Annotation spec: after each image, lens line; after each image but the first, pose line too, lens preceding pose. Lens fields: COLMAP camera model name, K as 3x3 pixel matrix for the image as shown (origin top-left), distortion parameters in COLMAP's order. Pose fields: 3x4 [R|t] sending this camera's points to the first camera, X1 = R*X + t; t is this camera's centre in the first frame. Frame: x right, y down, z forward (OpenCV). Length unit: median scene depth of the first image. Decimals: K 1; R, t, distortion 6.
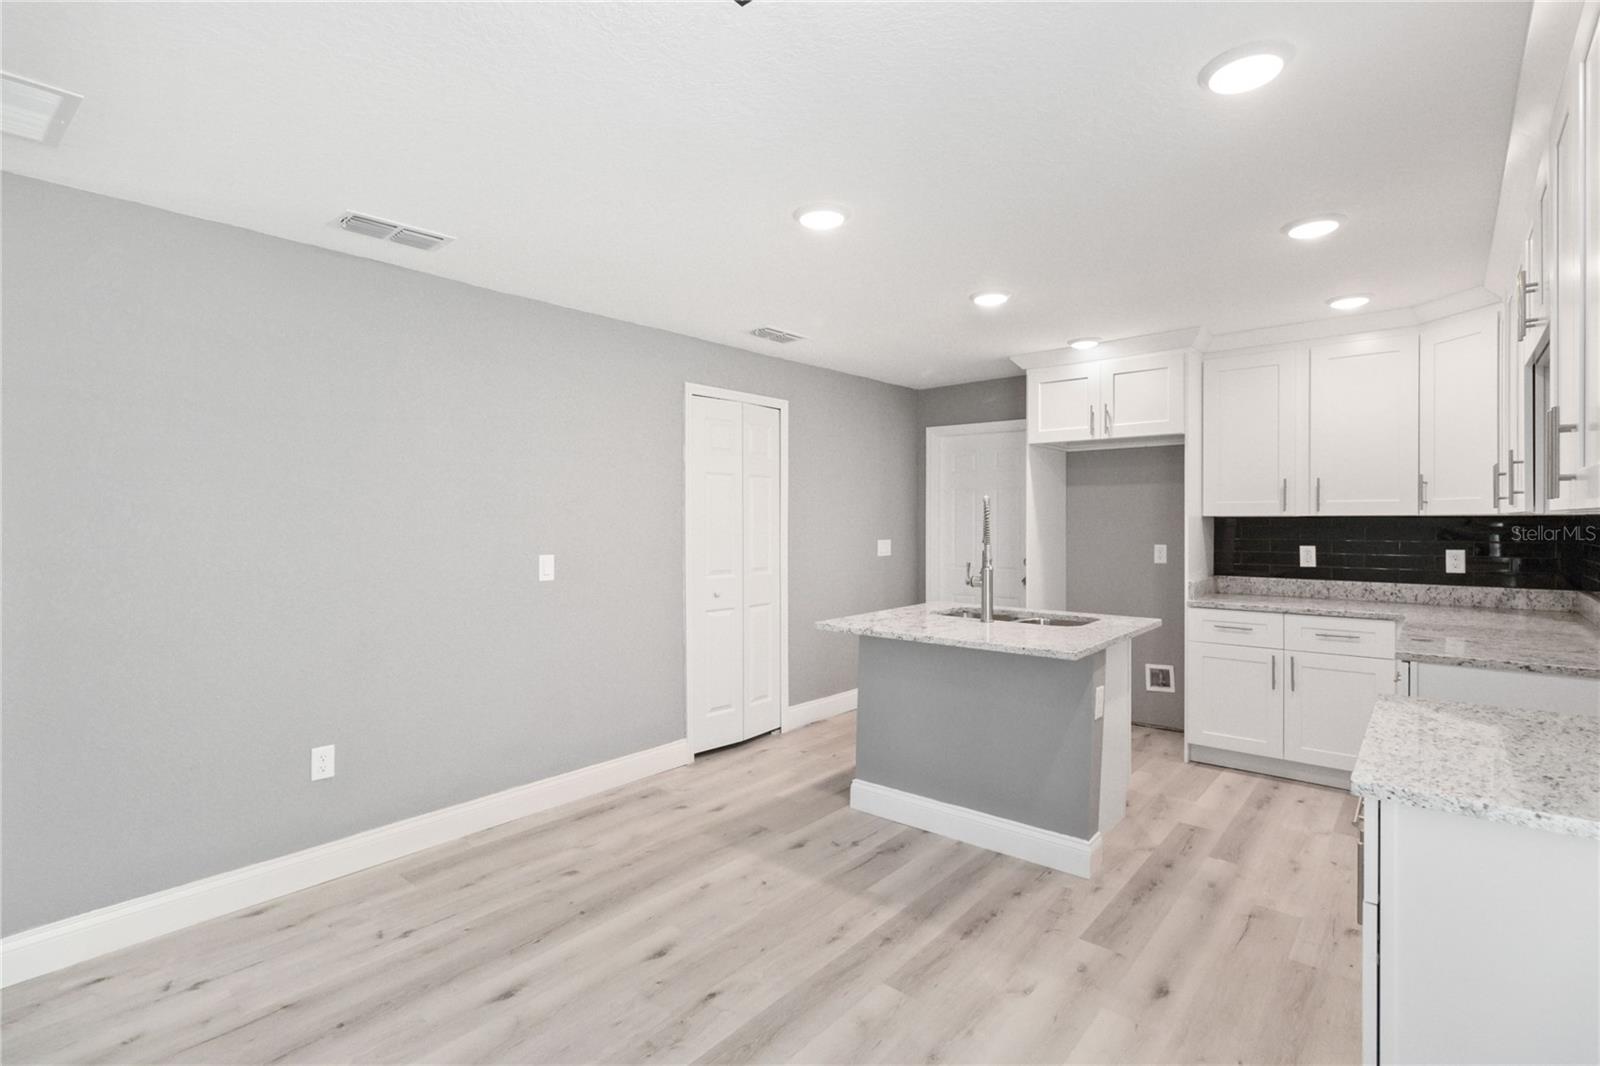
lens RADIAL K [[754.6, 0, 815.5], [0, 754.6, 522.9], [0, 0, 1]] dist [0.002647, -0.000385]
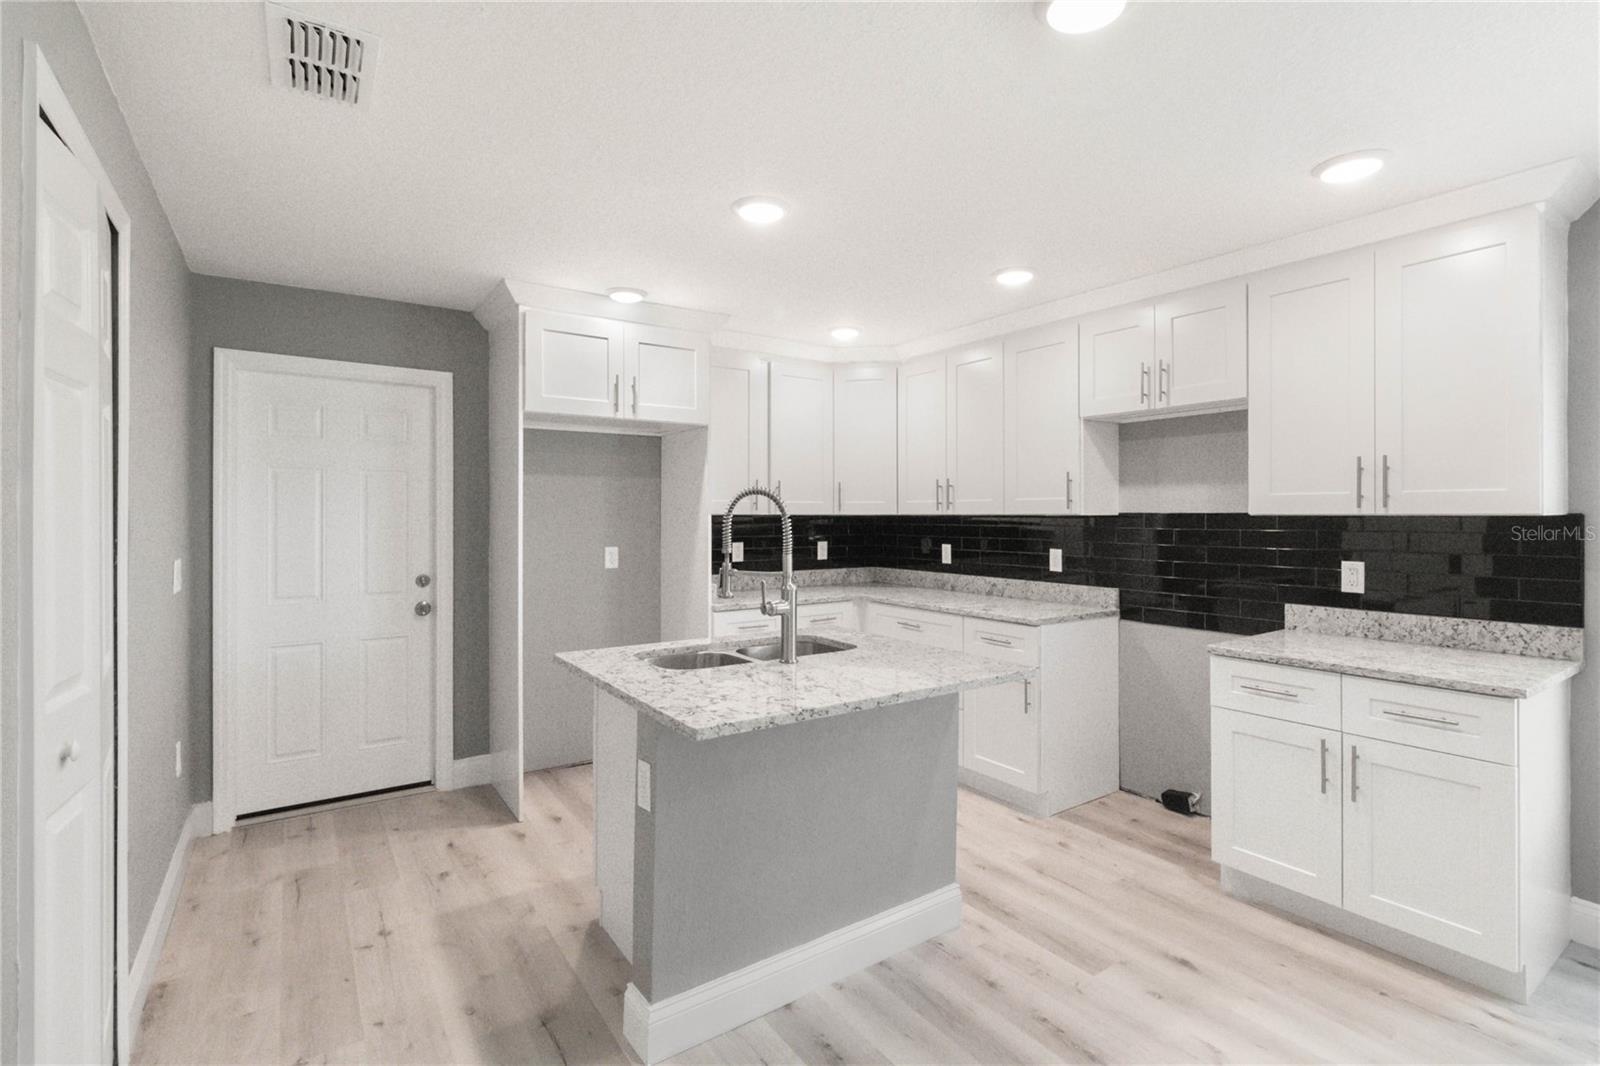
lens RADIAL K [[748.1, 0, 816.0], [0, 748.1, 513.9], [0, 0, 1]] dist [0.001021, -0.000050]
pose [[0.264526, 0.003897, 0.964371, -0.378199], [0.003109, 0.999983, -0.004893, -0.005268], [-0.964374, 0.004293, 0.264509, 0.657843]]
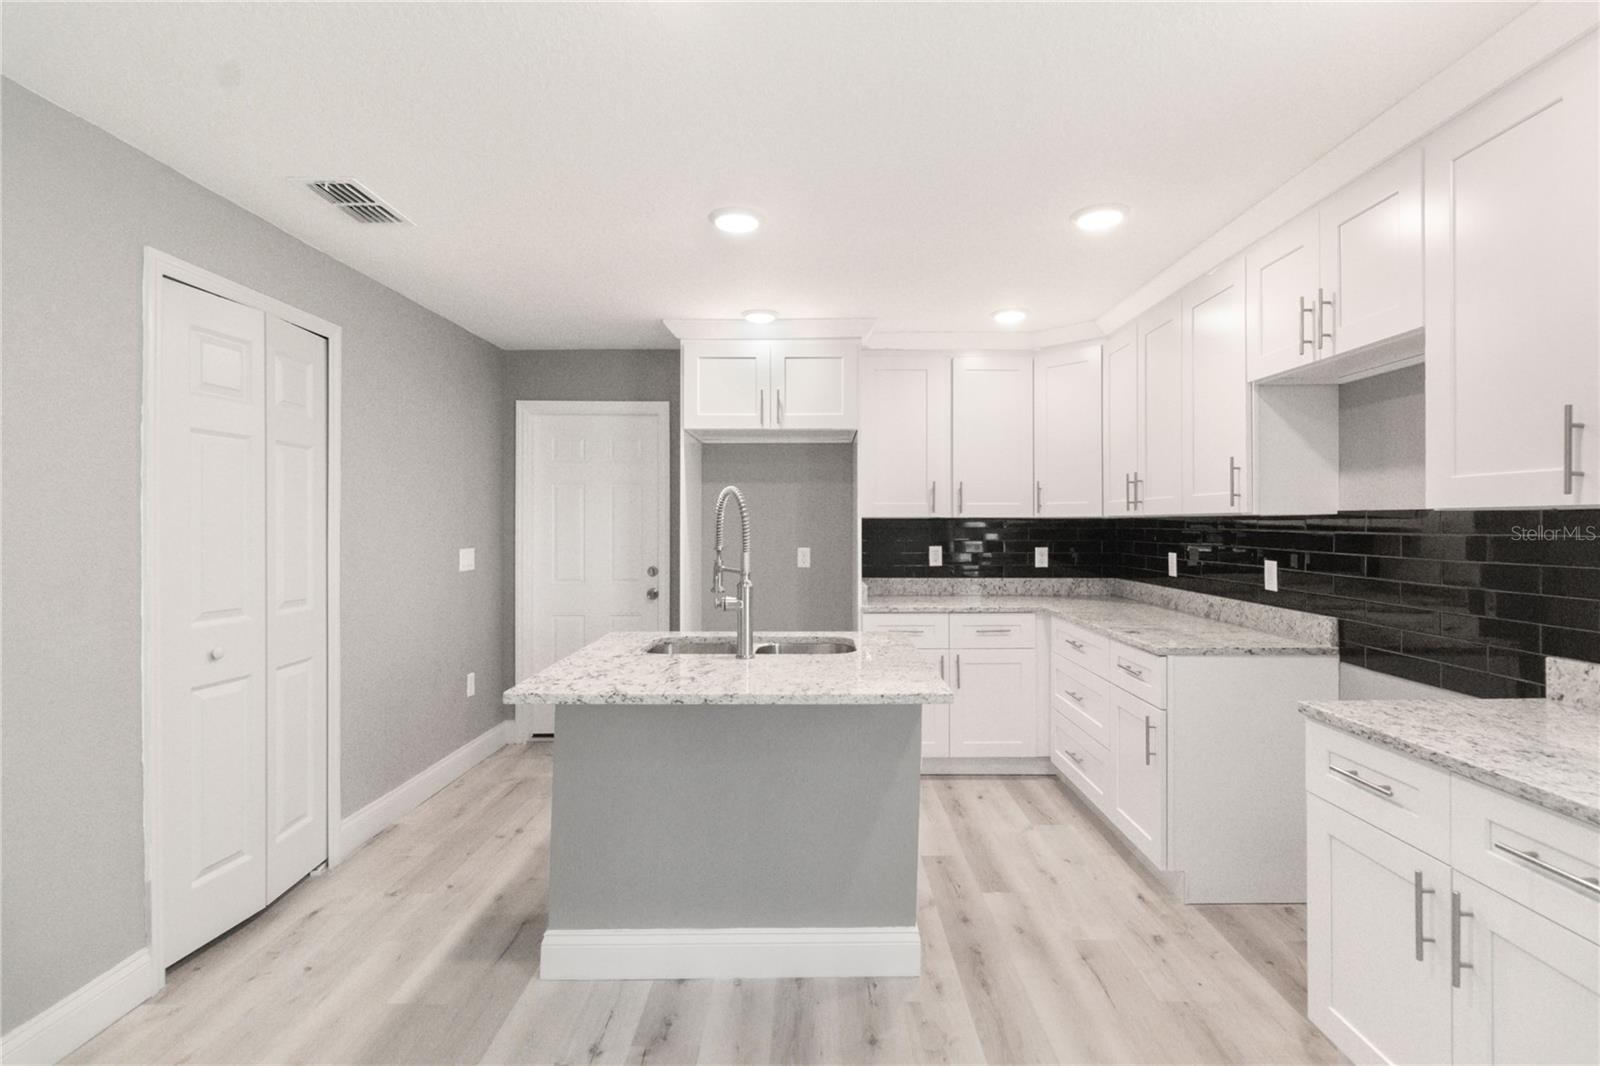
lens RADIAL K [[742.5, 0, 819.2], [0, 742.5, 524.5], [0, 0, 1]] dist [0.001848, 0.000254]
pose [[0.764670, 0.001064, 0.644421, -0.153262], [0.001636, 0.999992, -0.003593, 0.003697], [-0.644420, 0.003801, 0.764662, 0.335315]]
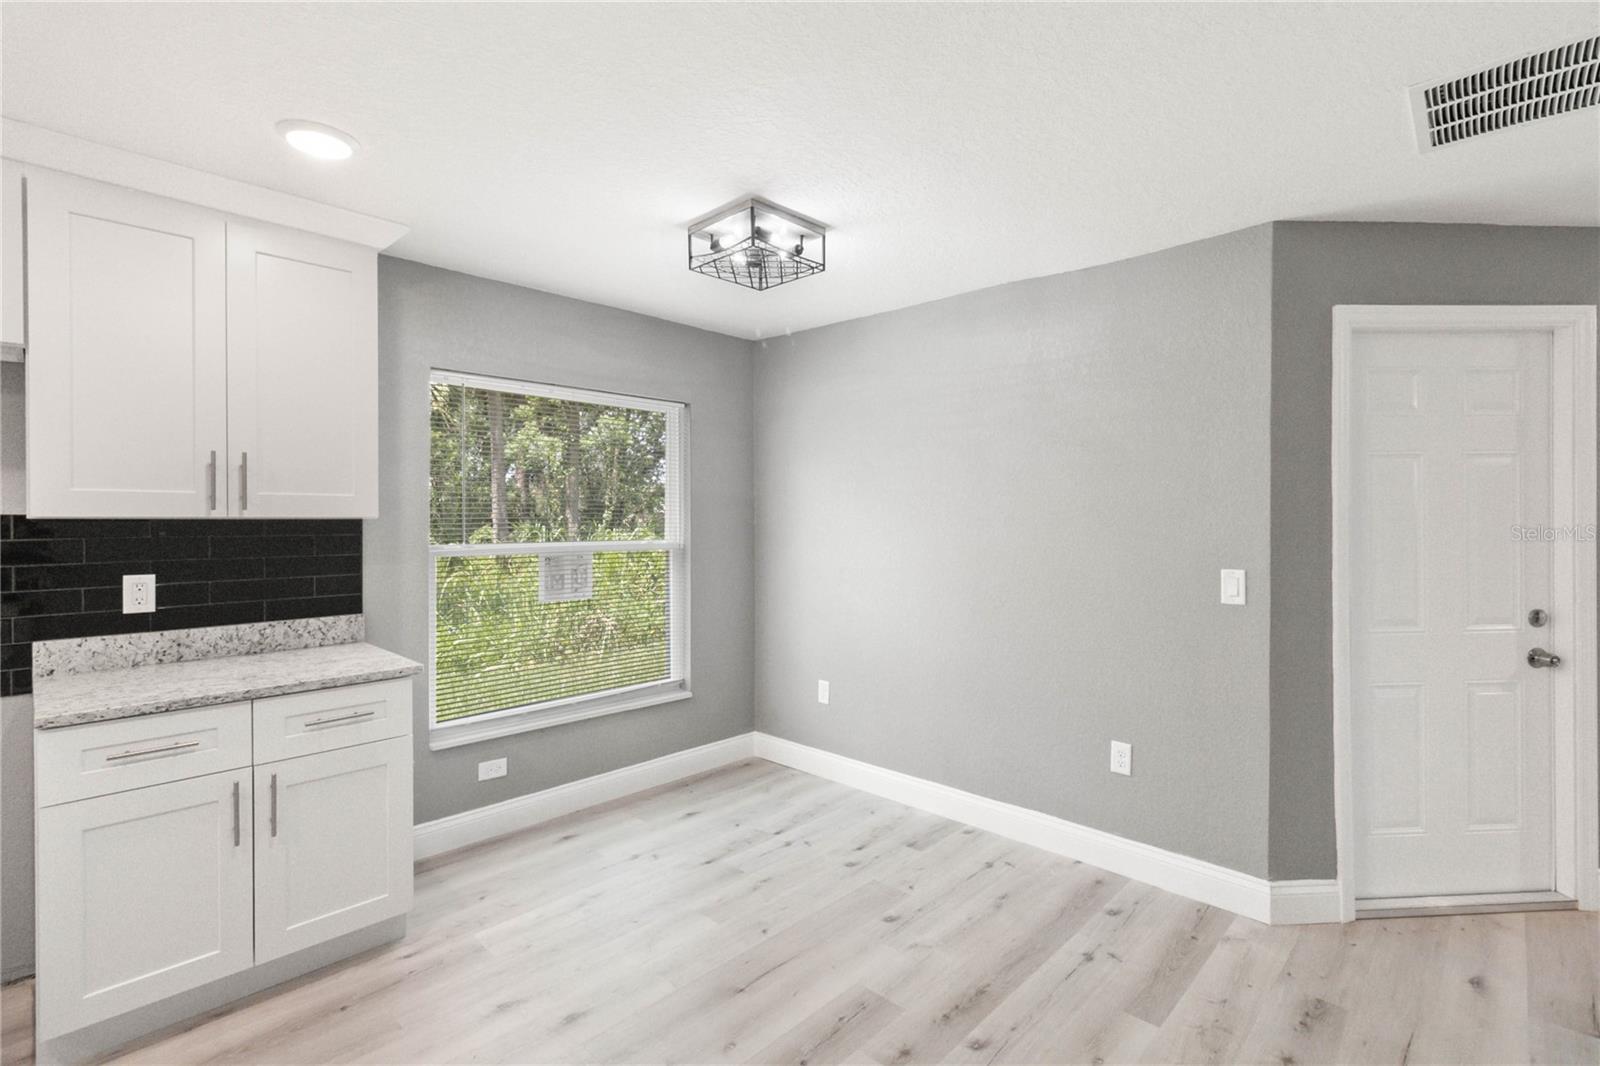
lens RADIAL K [[740.2, 0, 811.0], [0, 740.2, 523.9], [0, 0, 1]] dist [0.003048, -0.000624]
pose [[-0.997737, 0.003202, 0.067158, -0.116284], [0.003899, 0.999940, 0.010256, -0.005641], [-0.067121, 0.010495, -0.997690, 0.899425]]
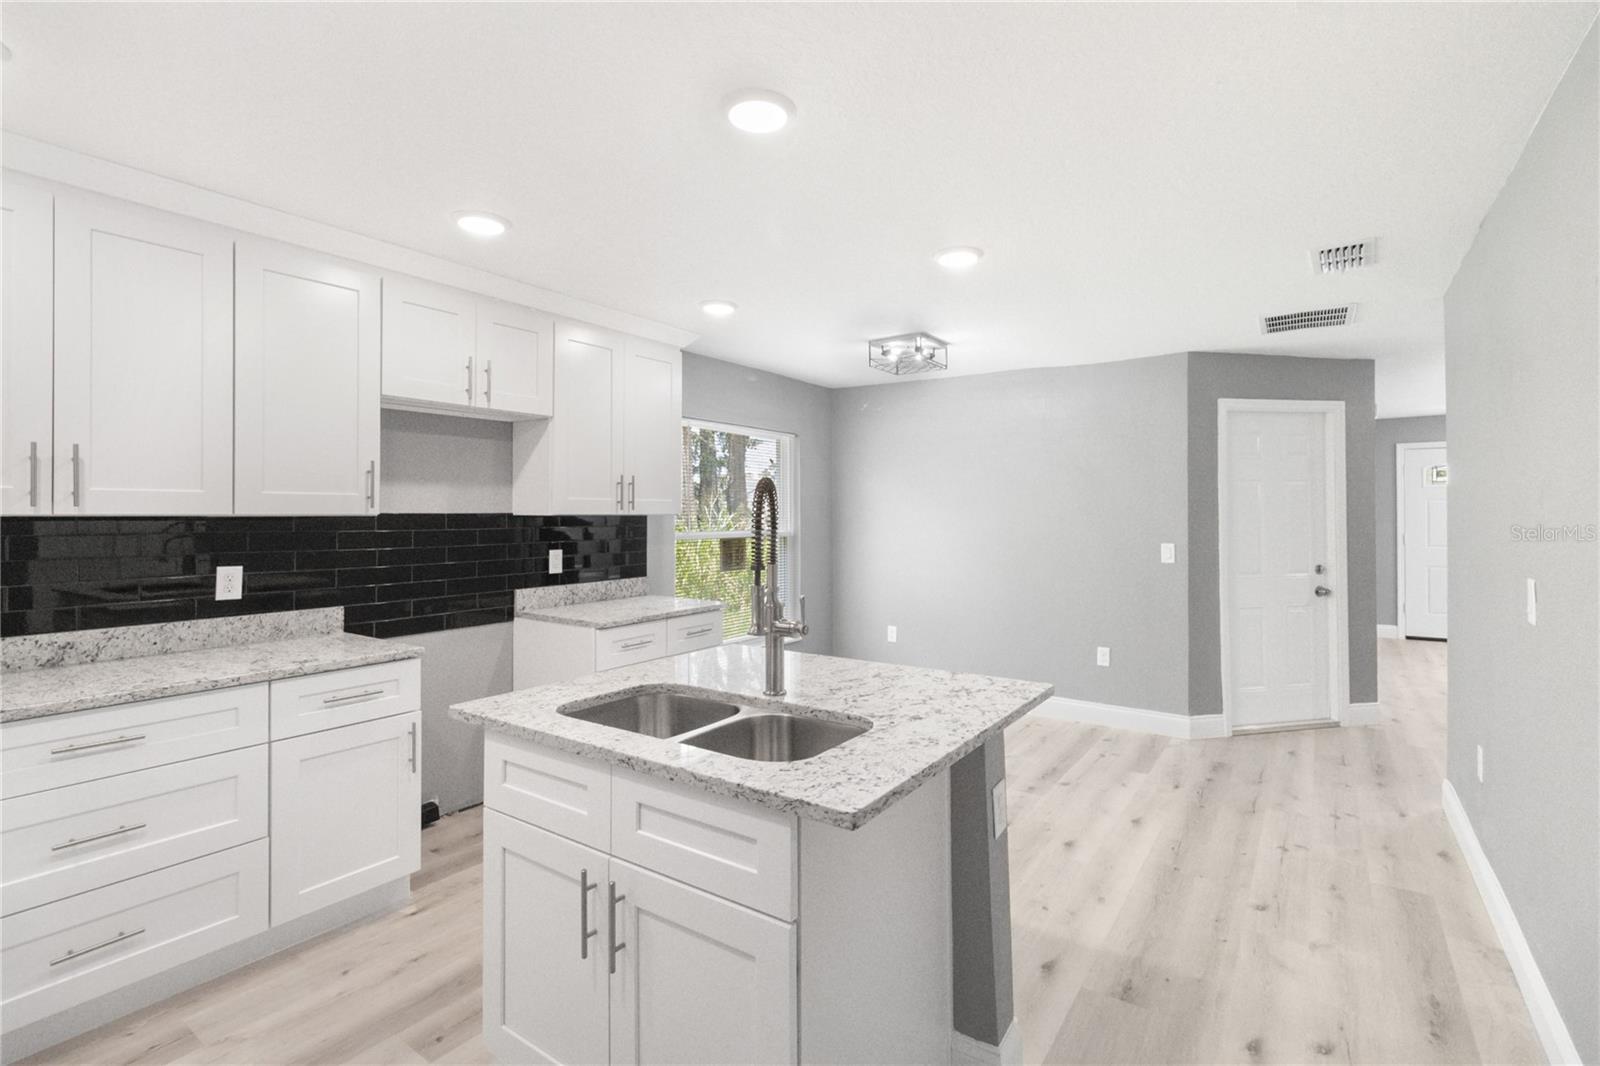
lens RADIAL K [[735.7, 0, 808.4], [0, 735.7, 509.5], [0, 0, 1]] dist [0.000807, 0.000291]
pose [[-0.996589, 0.003396, -0.082452, 0.207544], [0.003631, 0.999990, -0.002702, -0.009686], [0.082442, -0.002993, -0.996591, 1.319616]]
